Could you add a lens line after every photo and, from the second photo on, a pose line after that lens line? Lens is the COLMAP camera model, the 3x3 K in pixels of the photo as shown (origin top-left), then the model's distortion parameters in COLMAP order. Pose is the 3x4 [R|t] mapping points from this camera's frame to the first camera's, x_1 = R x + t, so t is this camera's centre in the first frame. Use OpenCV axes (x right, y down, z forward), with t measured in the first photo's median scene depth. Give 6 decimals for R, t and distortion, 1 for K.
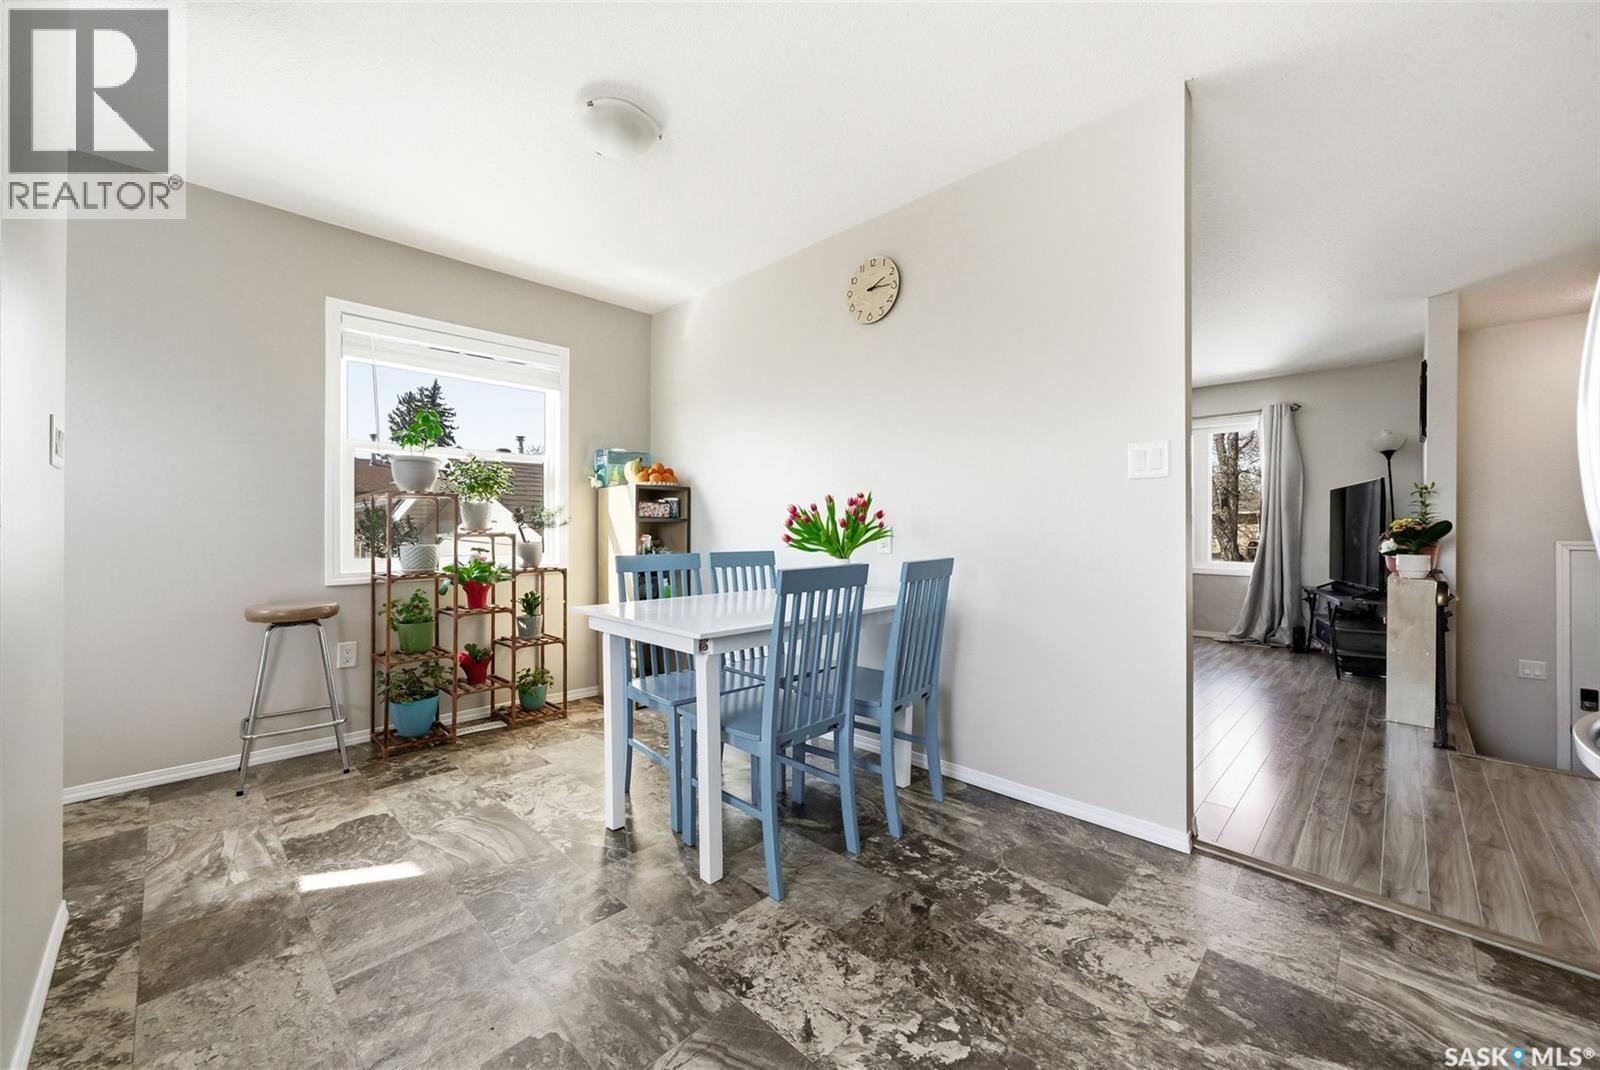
lens RADIAL K [[609.7, 0, 765.3], [0, 609.7, 516.3], [0, 0, 1]] dist [-0.001124, 0.000276]
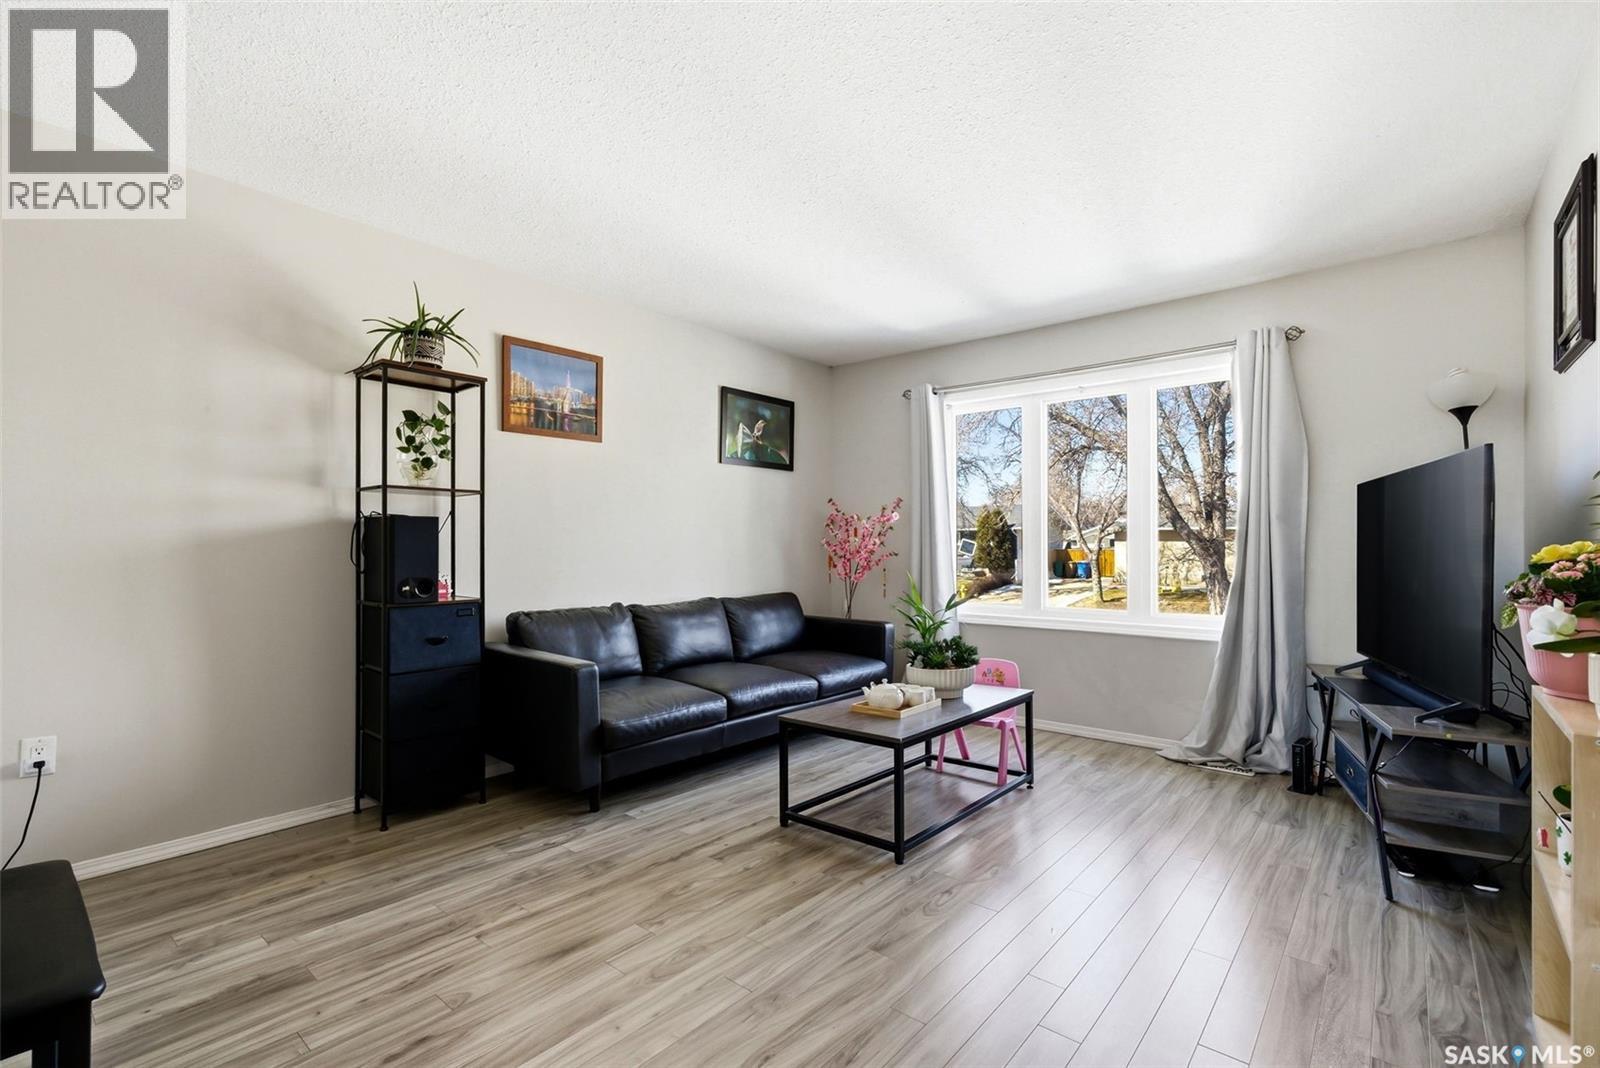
lens RADIAL K [[718.3, 0, 757.1], [0, 718.3, 533.9], [0, 0, 1]] dist [-0.009911, 0.001034]
pose [[0.997049, -0.008134, 0.076332, 0.342376], [0.007841, 0.999961, 0.004140, -0.006433], [-0.076363, -0.003529, 0.997074, 0.401001]]
